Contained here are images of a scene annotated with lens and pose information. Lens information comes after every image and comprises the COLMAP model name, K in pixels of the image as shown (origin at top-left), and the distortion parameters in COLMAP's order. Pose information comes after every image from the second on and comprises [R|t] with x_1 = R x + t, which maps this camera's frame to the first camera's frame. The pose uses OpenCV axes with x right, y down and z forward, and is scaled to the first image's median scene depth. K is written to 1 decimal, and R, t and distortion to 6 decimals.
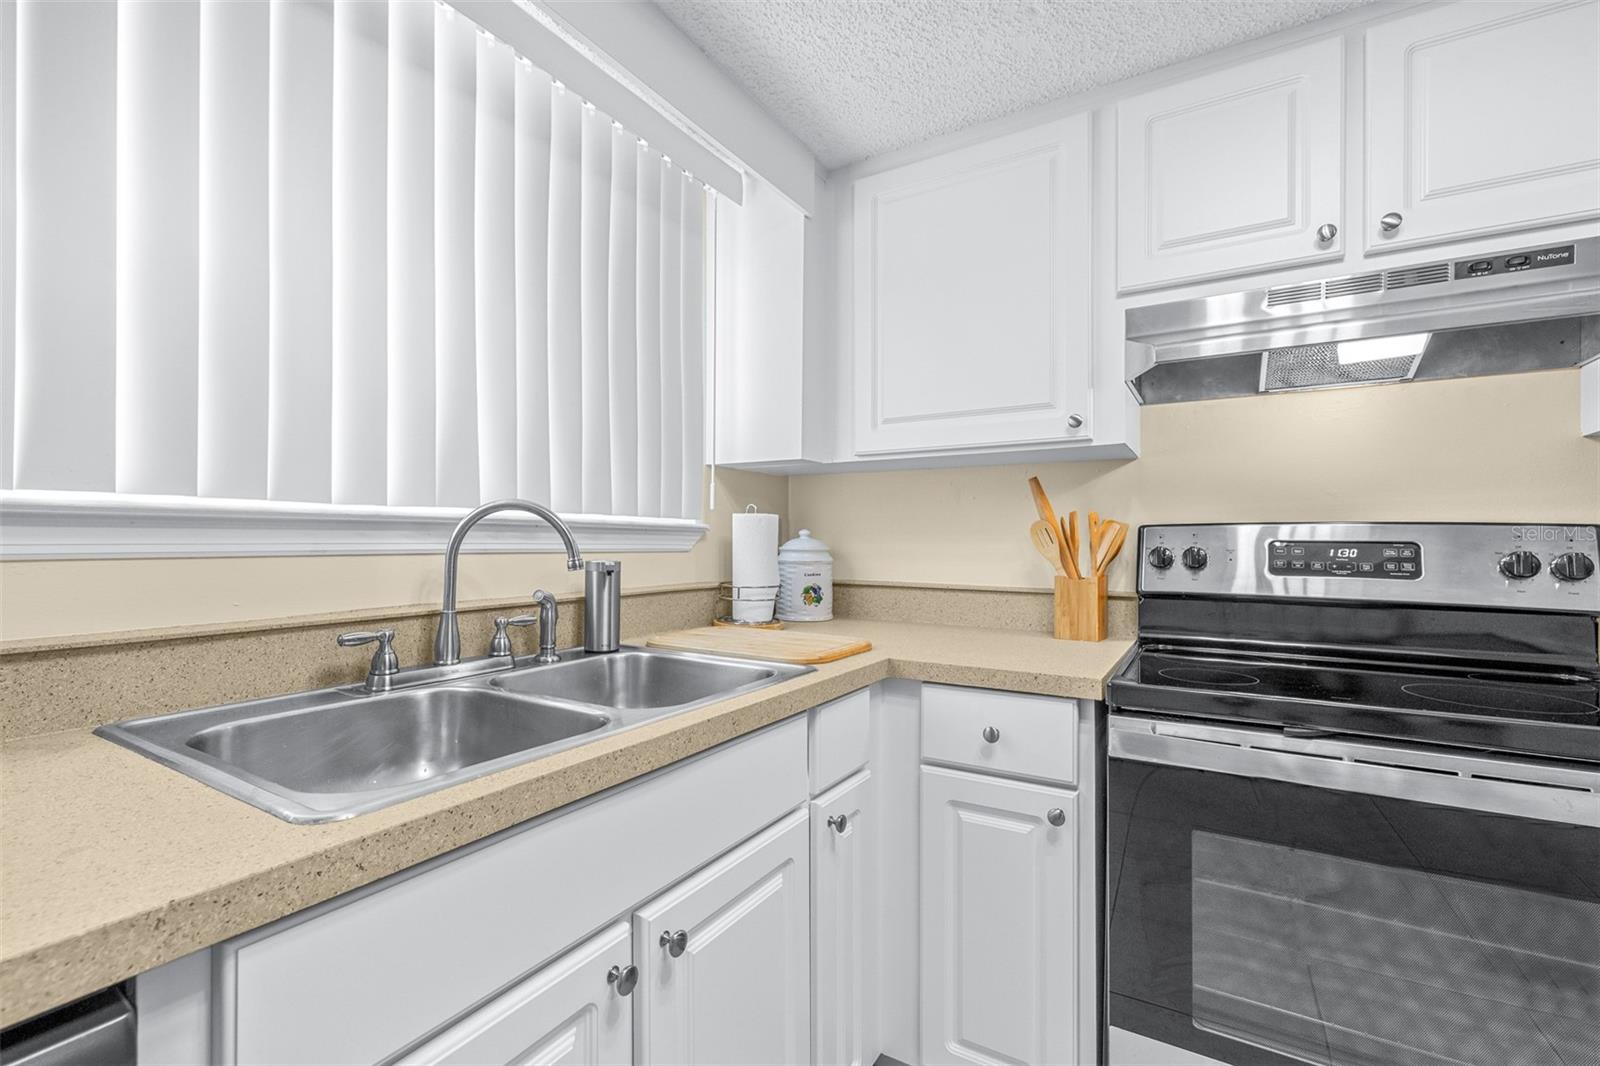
lens RADIAL K [[692.5, 0, 798.1], [0, 692.5, 536.4], [0, 0, 1]] dist [0.000199, 0.000002]
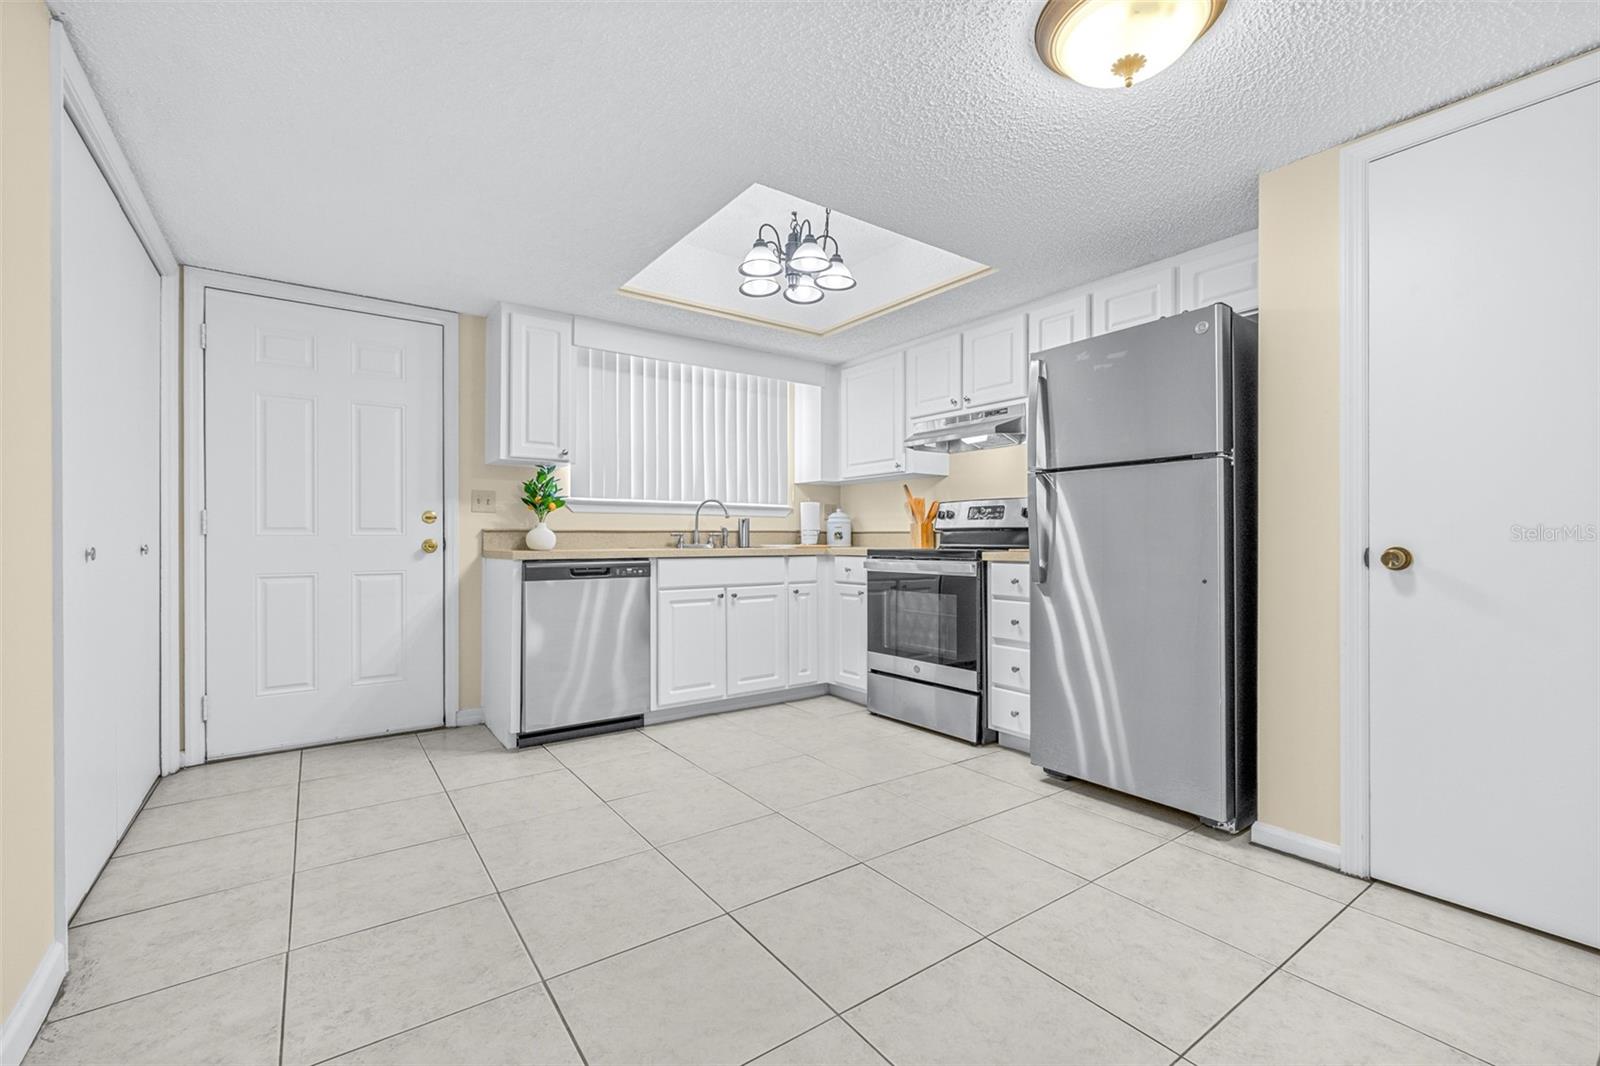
lens RADIAL K [[676.7, 0, 802.1], [0, 676.7, 532.5], [0, 0, 1]] dist [-0.000067, -0.000115]
pose [[0.924063, -0.008731, -0.382139, 1.151139], [0.007828, 0.999962, -0.003918, 0.116971], [0.382159, 0.000629, 0.924096, -1.747047]]
